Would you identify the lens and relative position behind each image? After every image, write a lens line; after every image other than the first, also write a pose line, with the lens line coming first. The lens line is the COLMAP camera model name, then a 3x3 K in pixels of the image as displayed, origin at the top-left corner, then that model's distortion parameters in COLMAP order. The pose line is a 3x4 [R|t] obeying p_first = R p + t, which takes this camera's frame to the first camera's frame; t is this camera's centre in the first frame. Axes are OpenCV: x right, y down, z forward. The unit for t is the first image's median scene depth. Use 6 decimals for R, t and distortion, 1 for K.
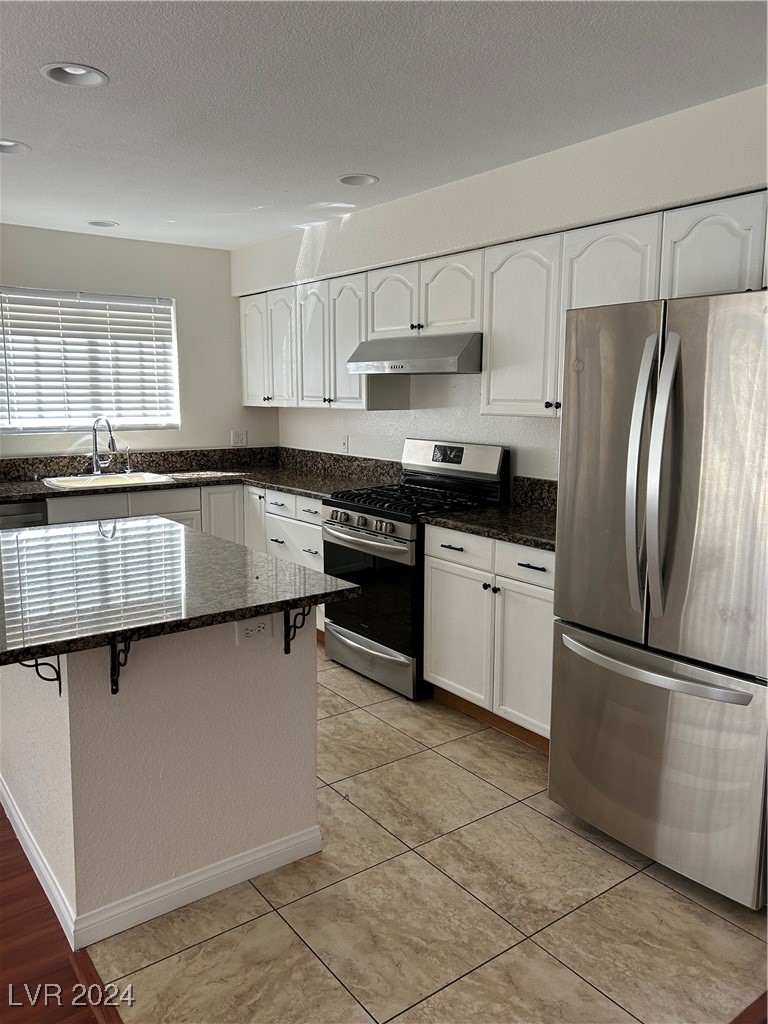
lens RADIAL K [[770.8, 0, 383.6], [0, 770.8, 506.9], [0, 0, 1]] dist [0.041798, -0.050150]
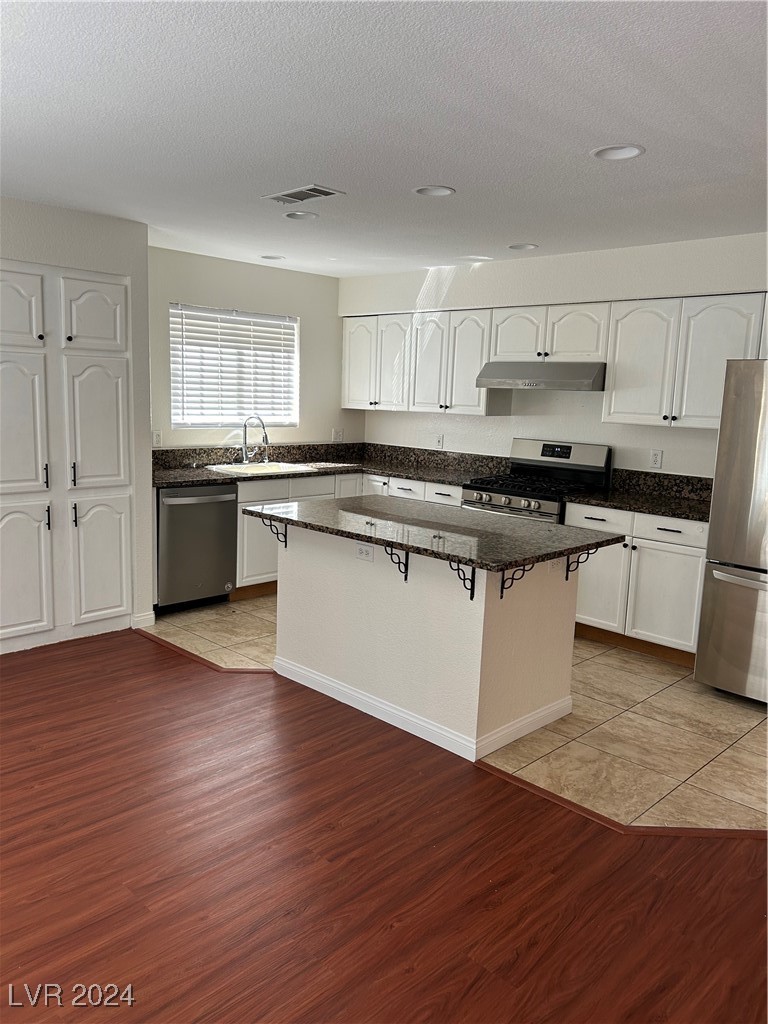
lens RADIAL K [[770.8, 0, 383.3], [0, 770.8, 518.5], [0, 0, 1]] dist [0.041798, -0.050150]
pose [[0.987612, 0.003614, 0.156872, -0.372778], [-0.006607, 0.999806, 0.018561, 0.021415], [-0.156774, -0.019367, 0.987445, -0.233607]]
